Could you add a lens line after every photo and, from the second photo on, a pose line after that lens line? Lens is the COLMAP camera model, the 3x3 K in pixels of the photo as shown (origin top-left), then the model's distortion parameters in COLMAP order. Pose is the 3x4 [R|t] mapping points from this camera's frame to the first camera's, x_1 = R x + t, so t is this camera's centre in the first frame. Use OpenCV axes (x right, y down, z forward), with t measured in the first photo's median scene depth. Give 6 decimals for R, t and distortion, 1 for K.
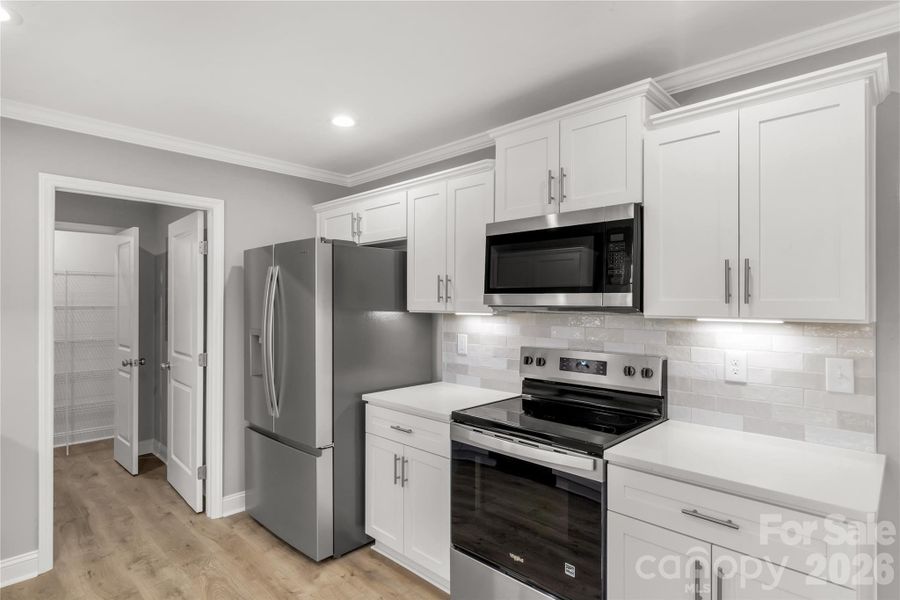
lens RADIAL K [[477.5, 0, 443.5], [0, 477.5, 301.3], [0, 0, 1]] dist [-0.002904, -0.000203]
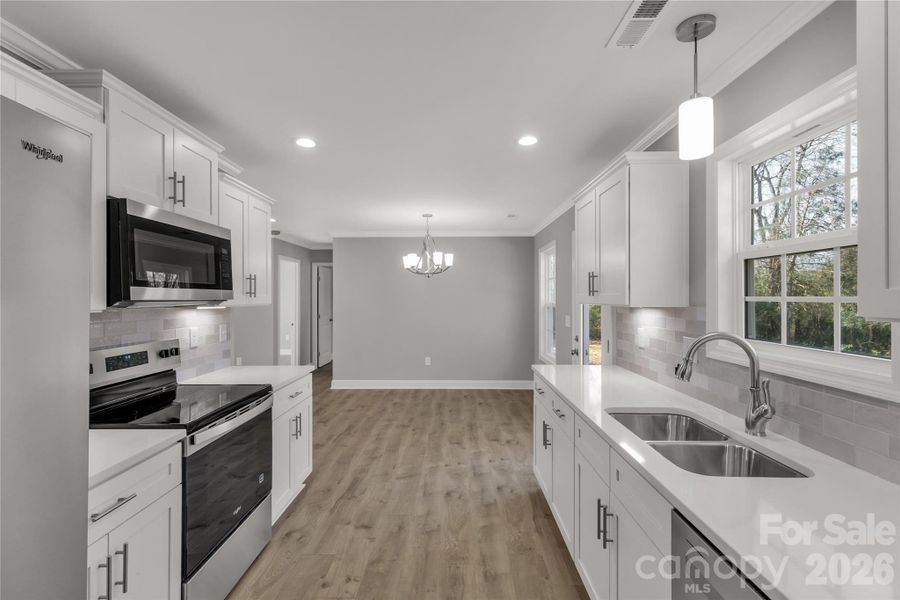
lens RADIAL K [[404.5, 0, 446.8], [0, 404.5, 298.2], [0, 0, 1]] dist [0.009495, 0.000277]
pose [[-0.691545, -0.005404, 0.722314, -0.878208], [-0.006315, 0.999979, 0.001435, 0.001125], [-0.722306, -0.003569, -0.691564, 1.256619]]
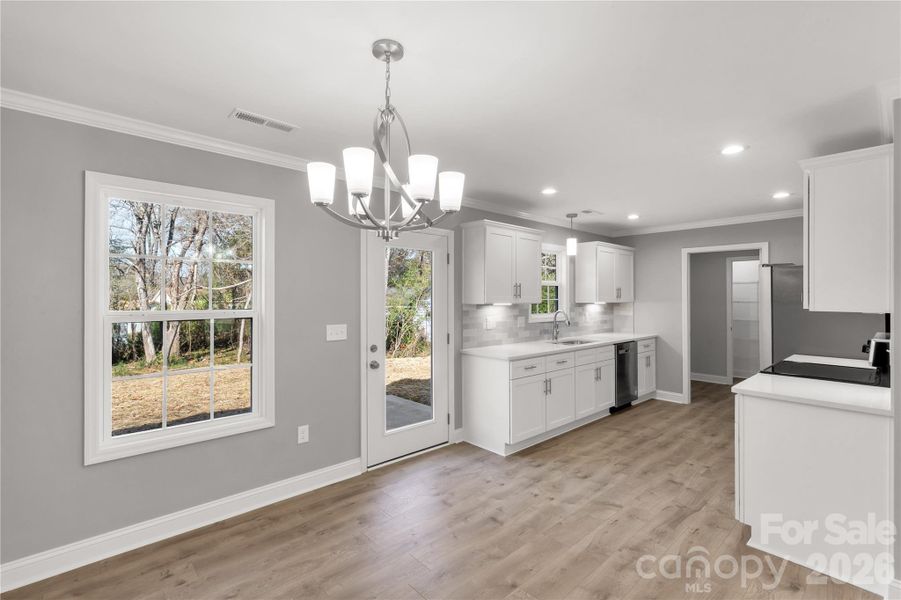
lens RADIAL K [[404.9, 0, 452.4], [0, 404.9, 297.6], [0, 0, 1]] dist [0.009495, 0.000277]
pose [[-0.046083, -0.003714, -0.998931, 0.746655], [0.003633, 0.999986, -0.003886, -0.000631], [0.998931, -0.003808, -0.046069, 0.370234]]
